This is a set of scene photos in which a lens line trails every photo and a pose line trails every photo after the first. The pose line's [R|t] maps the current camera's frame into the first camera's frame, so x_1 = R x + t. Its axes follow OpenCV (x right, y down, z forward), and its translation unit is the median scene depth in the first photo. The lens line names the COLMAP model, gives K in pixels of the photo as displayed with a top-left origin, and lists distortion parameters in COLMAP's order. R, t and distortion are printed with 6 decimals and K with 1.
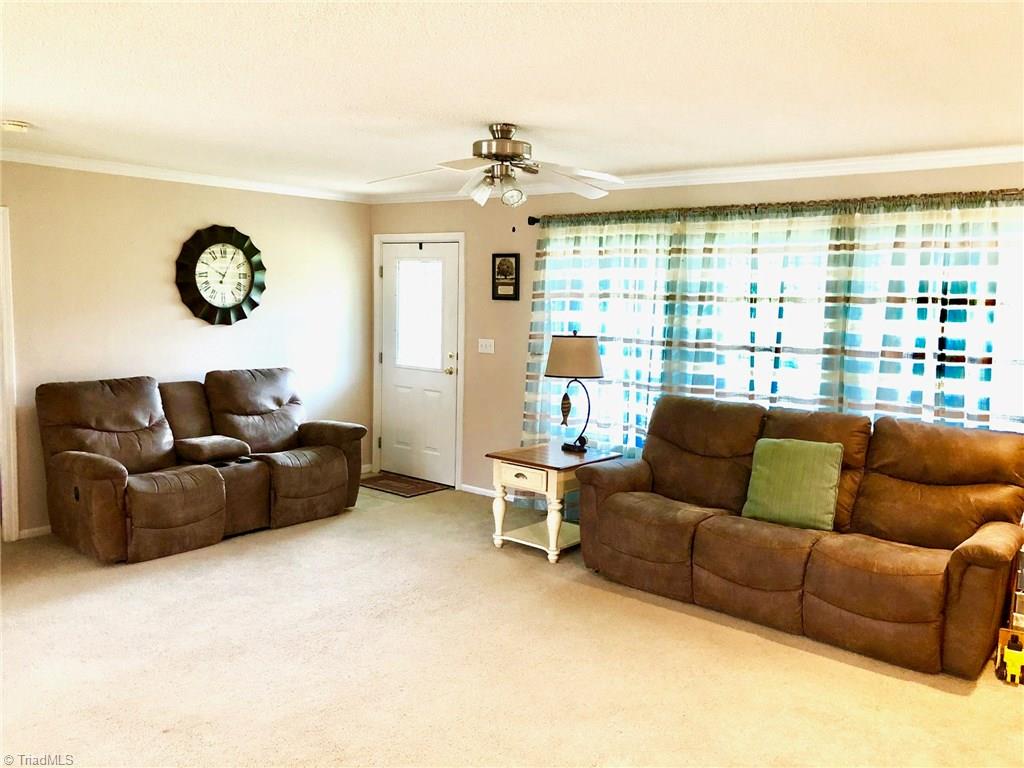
lens RADIAL K [[833.4, 0, 509.3], [0, 833.4, 378.7], [0, 0, 1]] dist [0.052648, -0.095696]
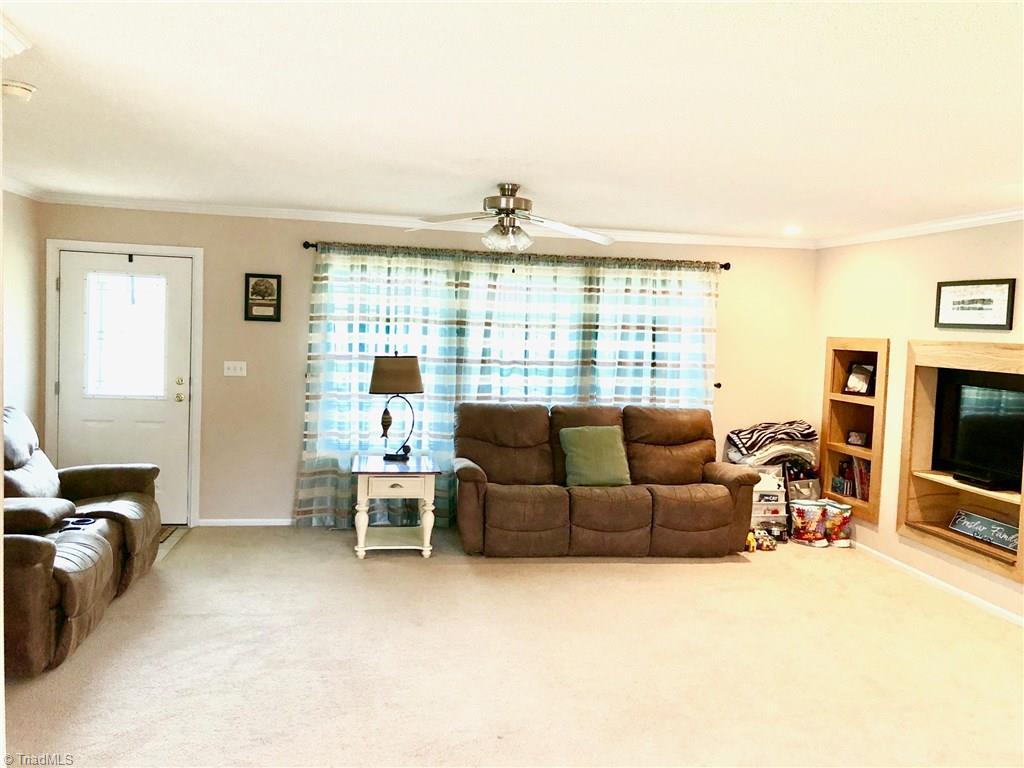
lens RADIAL K [[833.4, 0, 508.1], [0, 833.4, 373.5], [0, 0, 1]] dist [0.052648, -0.095696]
pose [[0.644982, -0.041216, 0.763085, -0.732259], [0.055076, 0.998455, 0.007377, -0.030532], [-0.762210, 0.037270, 0.646256, 0.179045]]
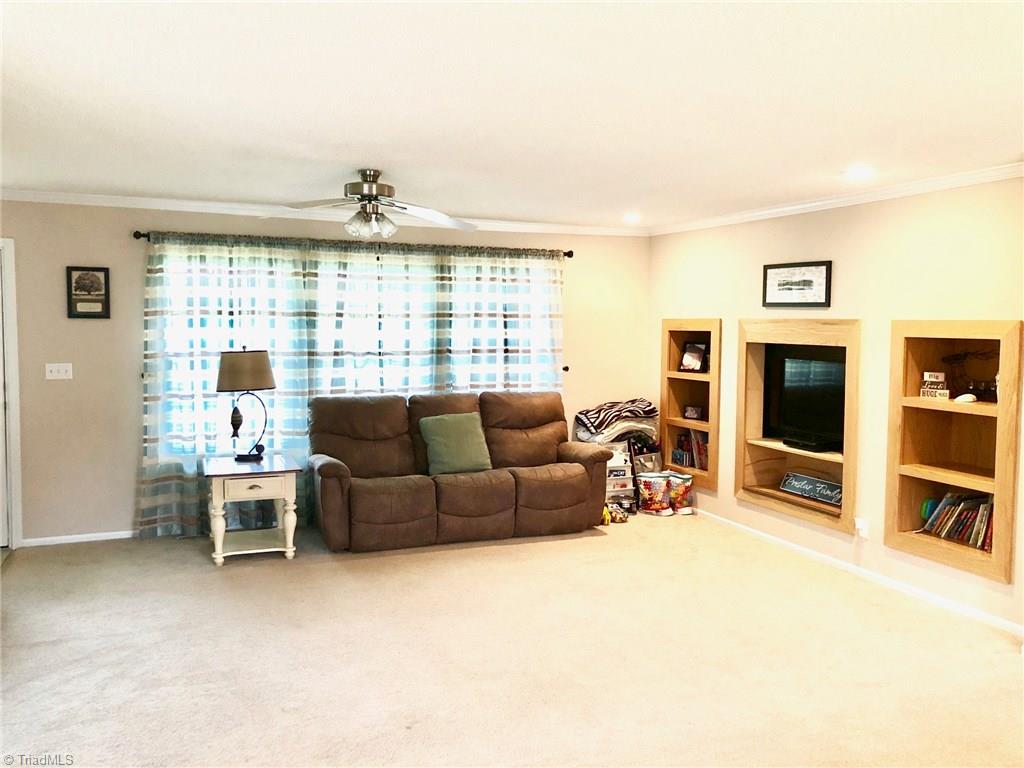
lens RADIAL K [[833.4, 0, 509.4], [0, 833.4, 376.5], [0, 0, 1]] dist [0.052648, -0.095696]
pose [[0.462467, -0.075208, 0.883441, -0.765220], [0.091480, 0.995126, 0.036828, -0.030078], [-0.881904, 0.063786, 0.467093, 0.226970]]
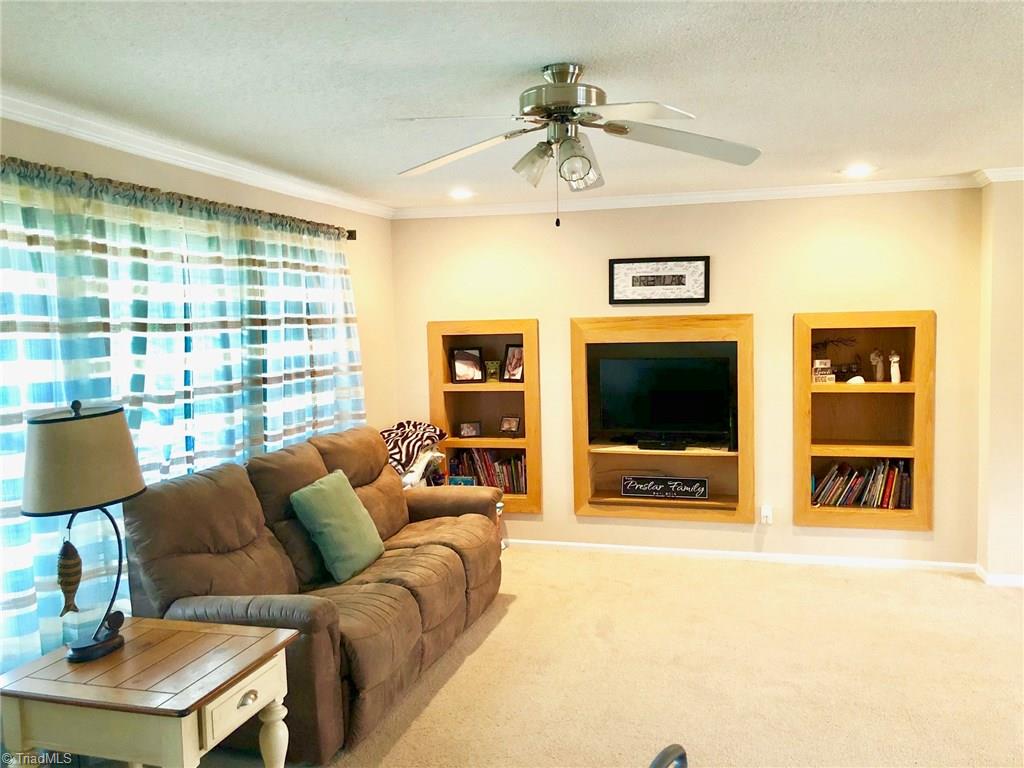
lens RADIAL K [[833.4, 0, 515.7], [0, 833.4, 376.8], [0, 0, 1]] dist [0.052648, -0.095696]
pose [[-0.420129, -0.073770, 0.904461, -0.484775], [0.107338, 0.985654, 0.130252, -0.115104], [-0.901094, 0.151805, -0.406183, 1.045355]]
